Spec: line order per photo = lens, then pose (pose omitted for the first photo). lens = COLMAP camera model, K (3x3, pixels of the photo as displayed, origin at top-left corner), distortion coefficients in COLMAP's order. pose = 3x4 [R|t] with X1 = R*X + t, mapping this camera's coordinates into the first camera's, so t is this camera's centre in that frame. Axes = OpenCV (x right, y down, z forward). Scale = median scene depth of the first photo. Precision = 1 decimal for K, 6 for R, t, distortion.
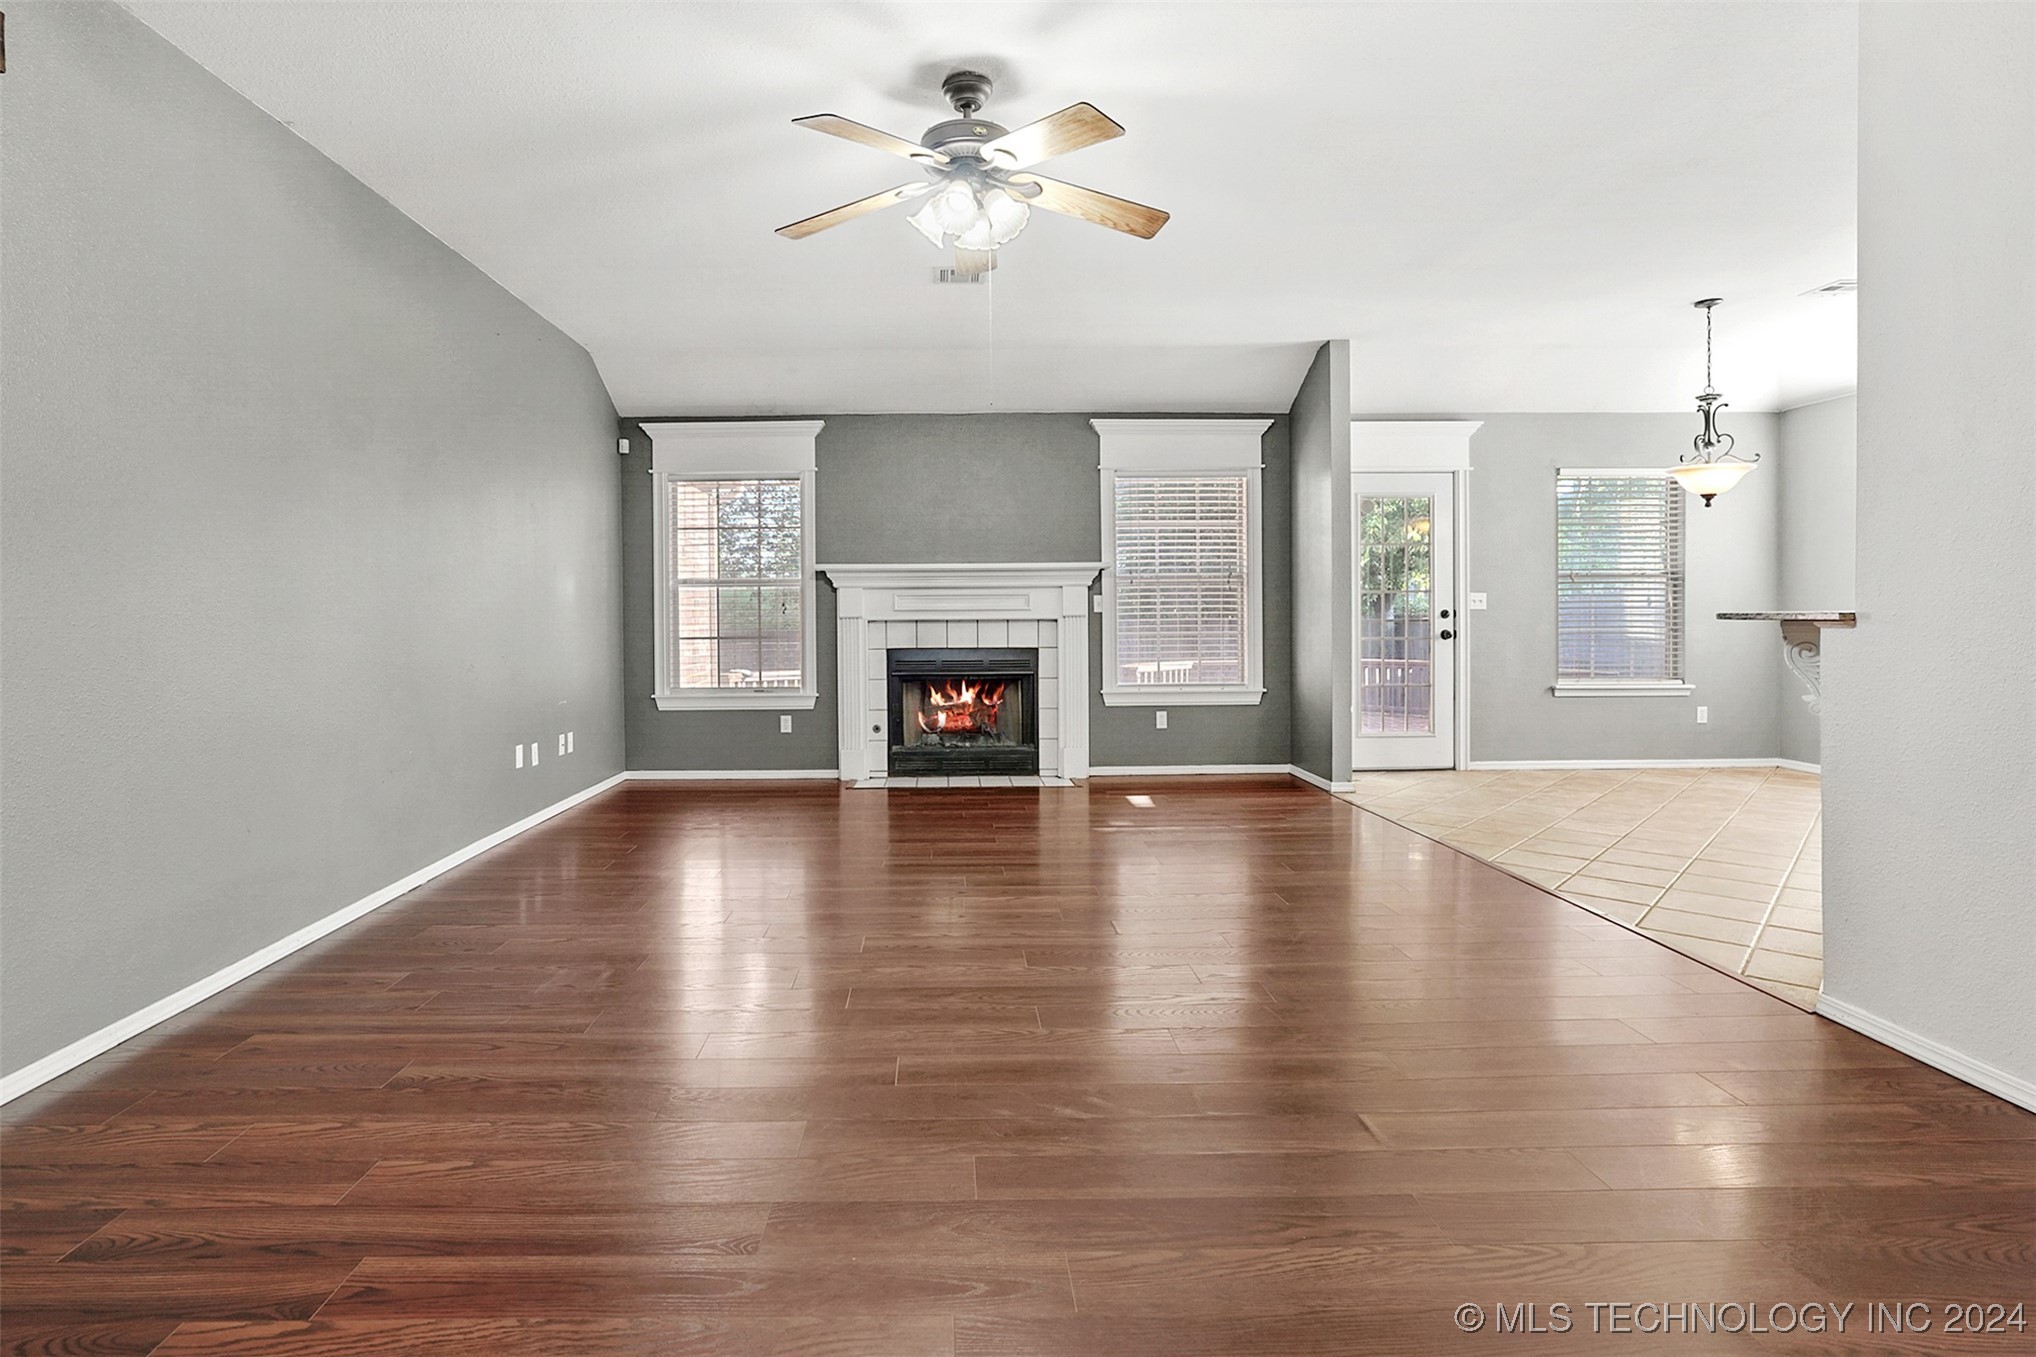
lens RADIAL K [[953.1, 0, 1027.5], [0, 953.1, 655.8], [0, 0, 1]] dist [-0.002558, 0.000304]
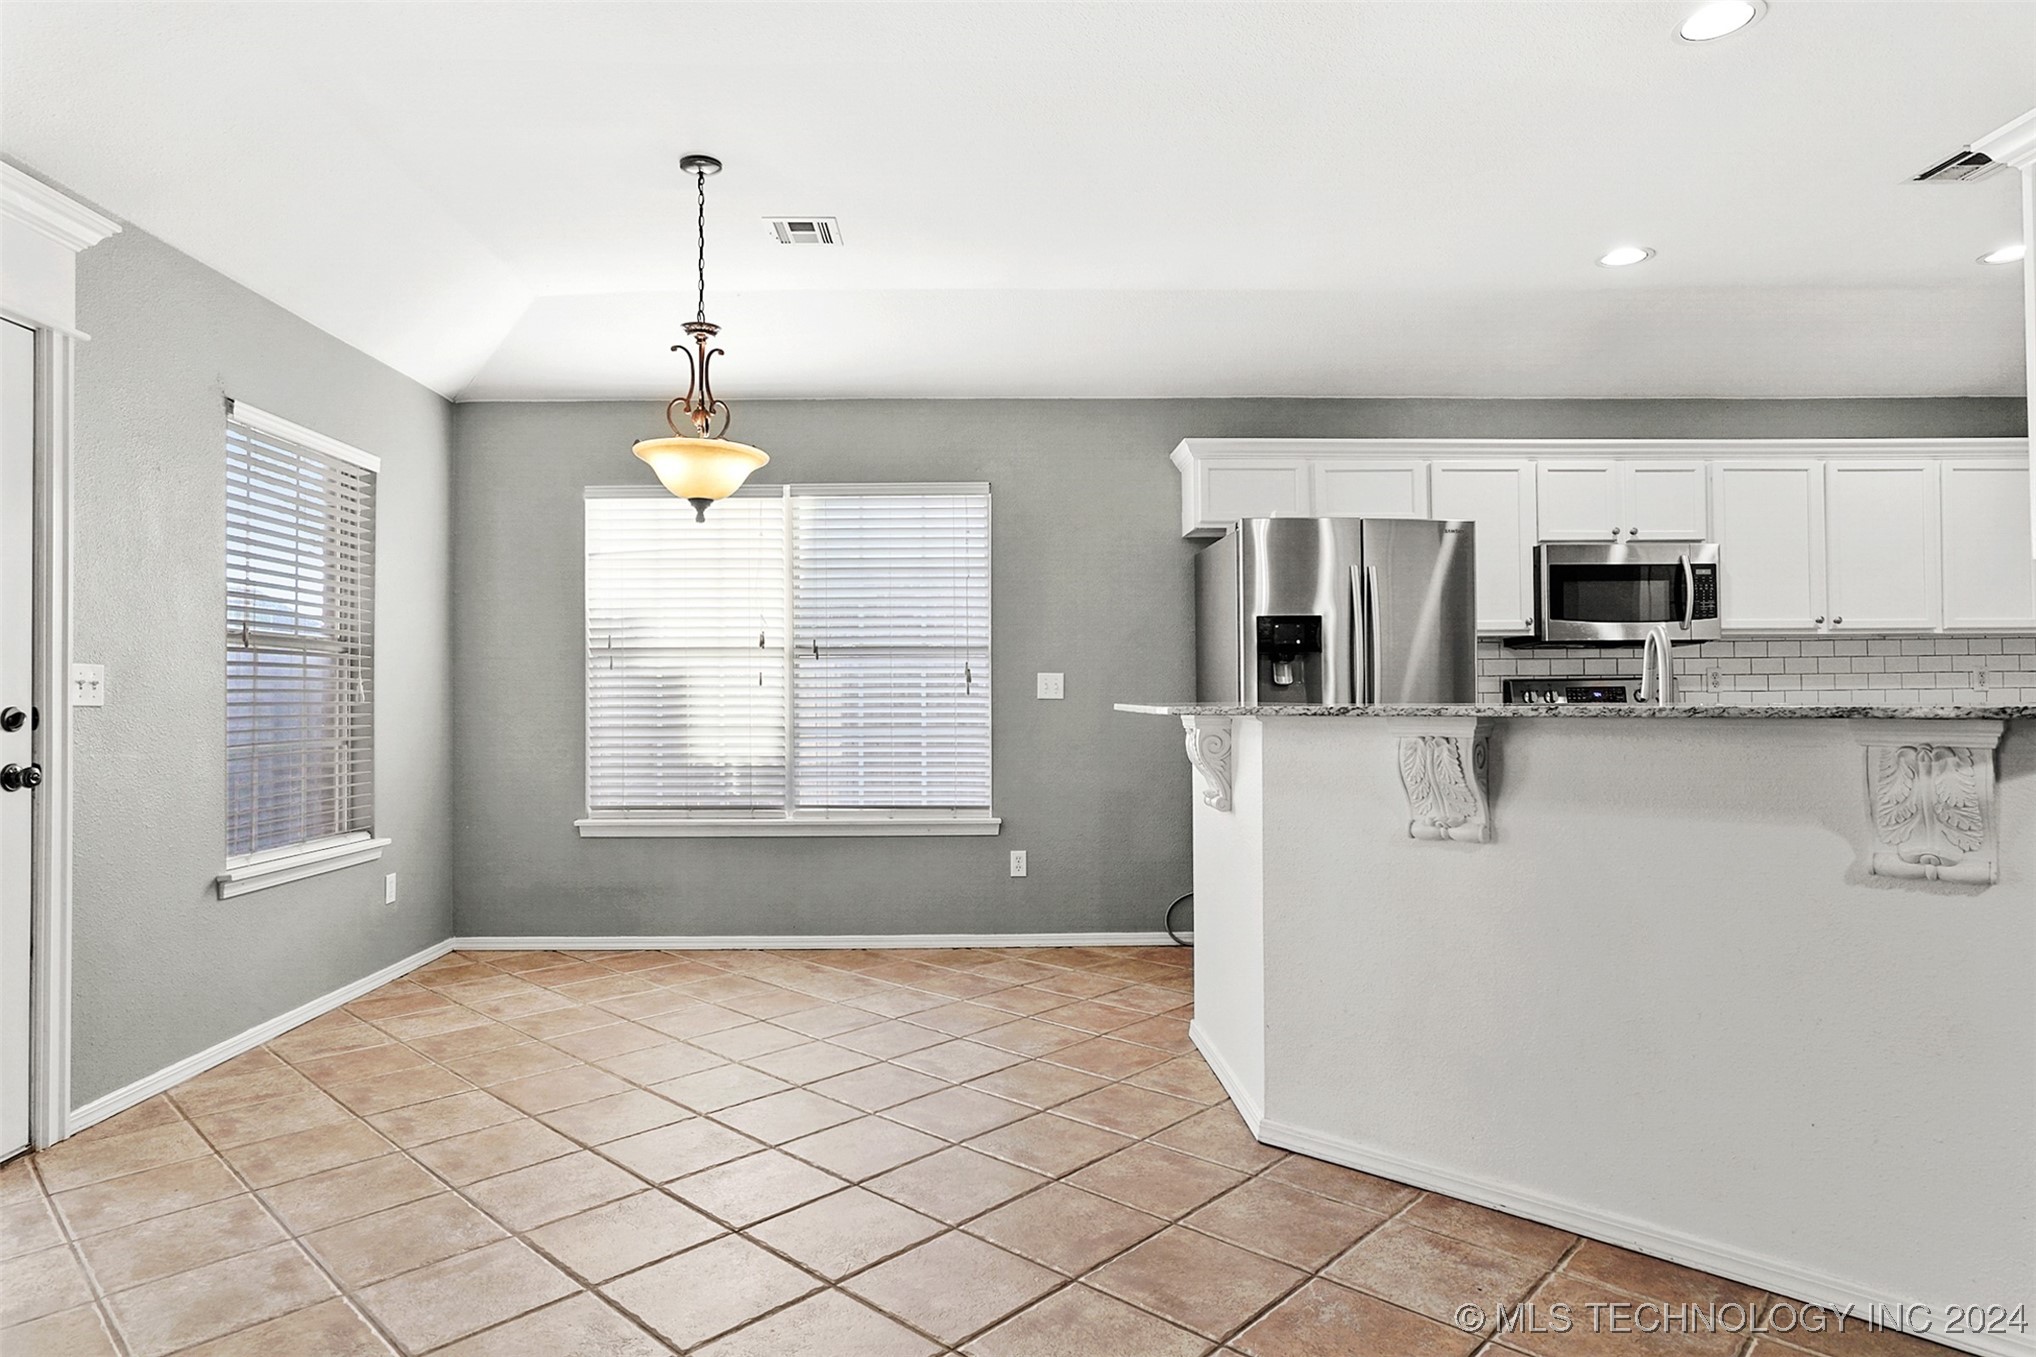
lens RADIAL K [[1151.3, 0, 953.6], [0, 1151.3, 675.4], [0, 0, 1]] dist [-0.012686, 0.001388]
pose [[0.084774, 0.025640, 0.996070, 0.055786], [0.050774, 0.998259, -0.030018, -0.038603], [-0.995106, 0.053119, 0.083324, 0.805700]]
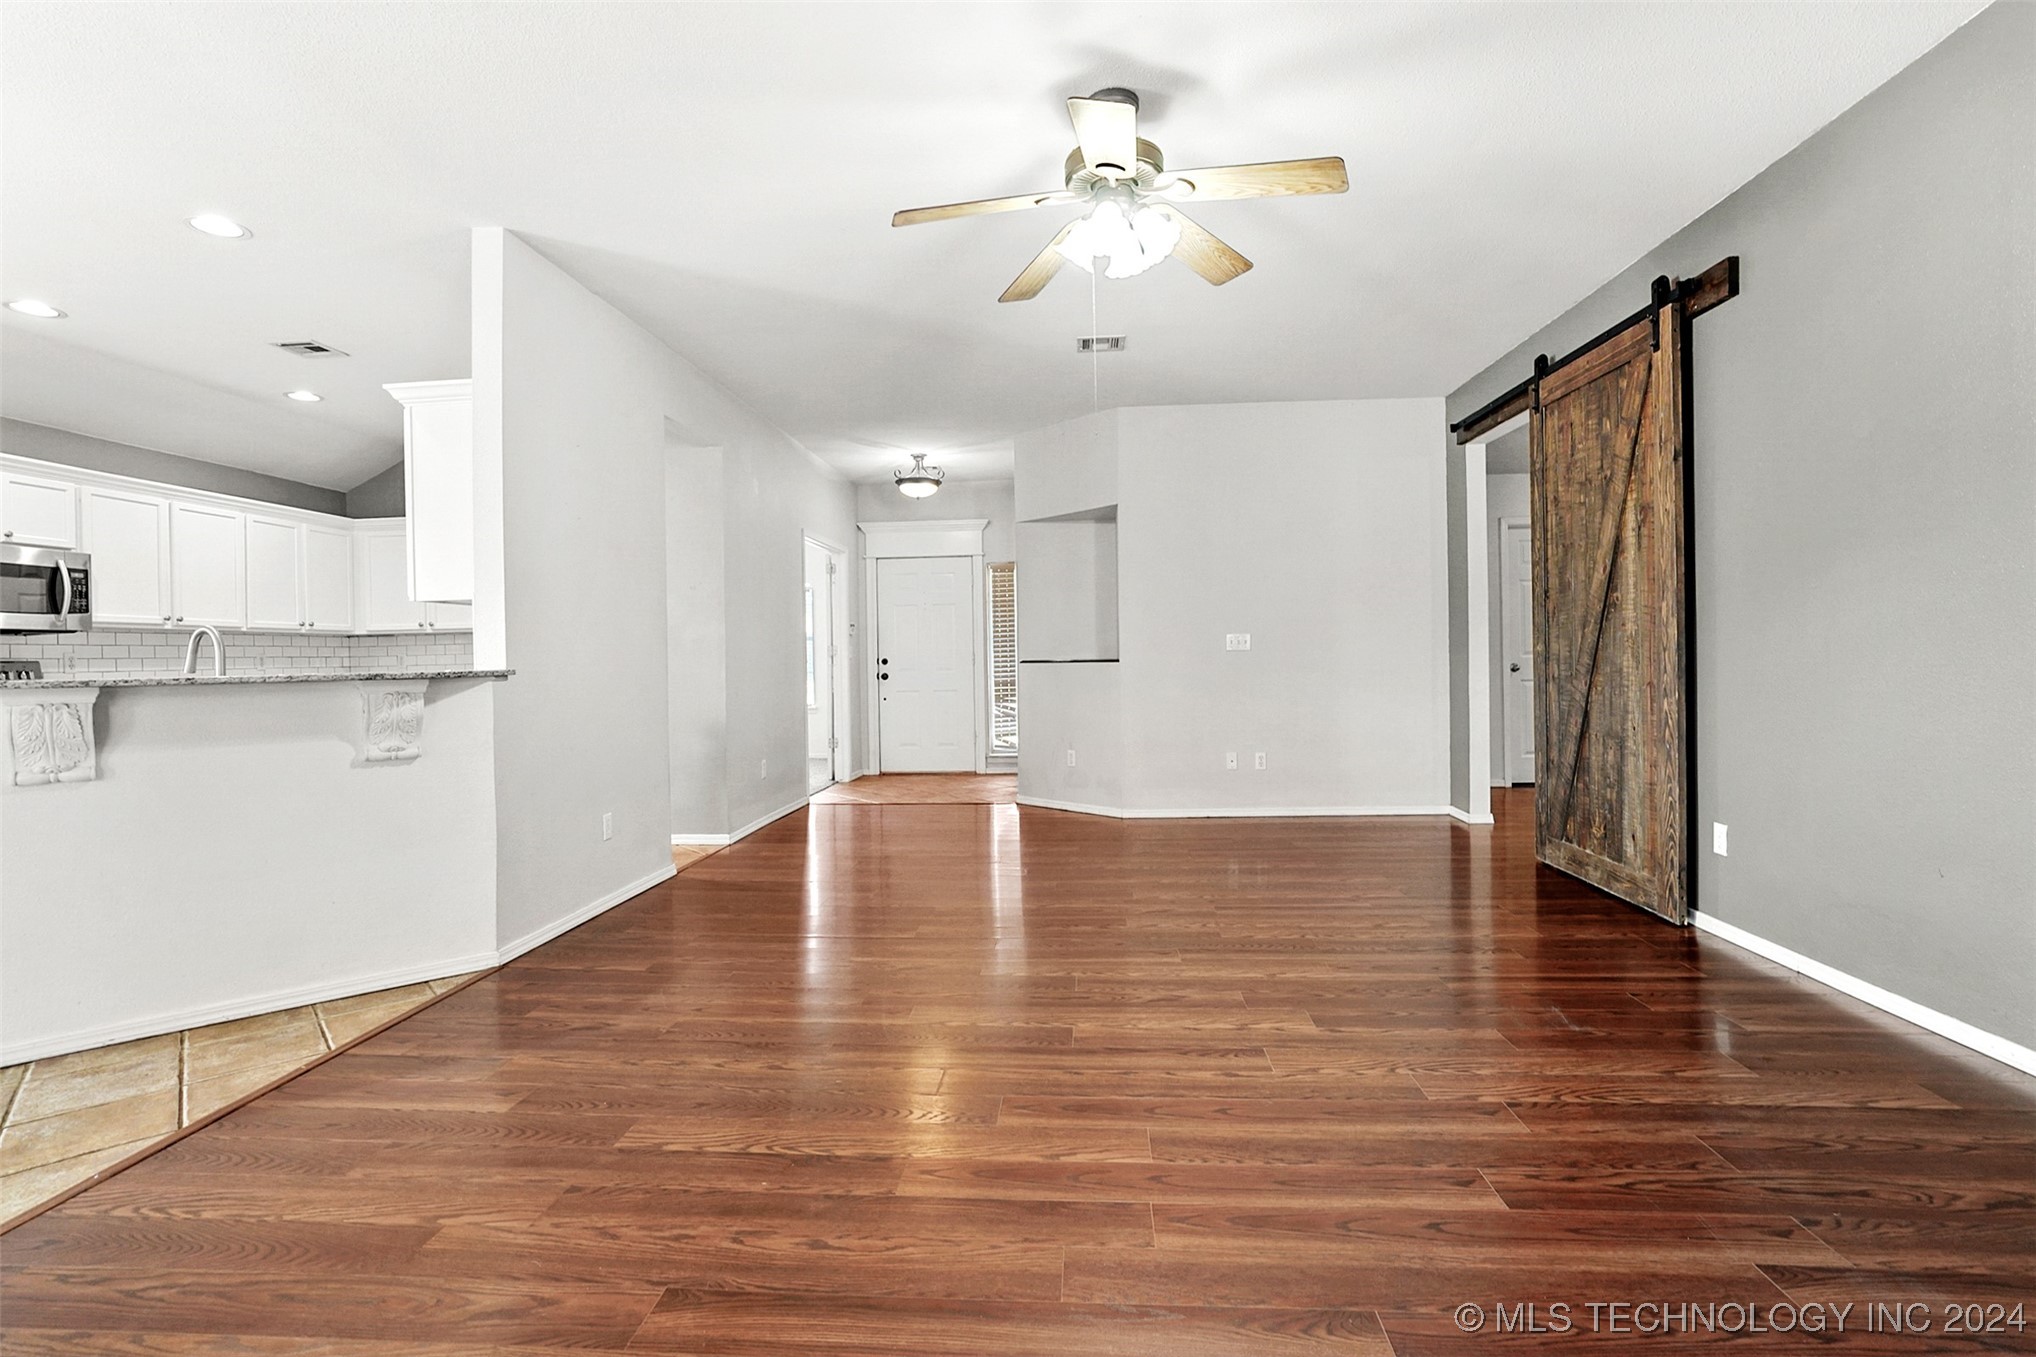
lens RADIAL K [[953.1, 0, 1027.5], [0, 953.1, 655.8], [0, 0, 1]] dist [-0.002558, 0.000304]
pose [[-0.987612, 0.026432, 0.154671, -0.063677], [0.033317, 0.998558, 0.042094, -0.048095], [-0.153335, 0.046726, -0.987069, 1.096532]]
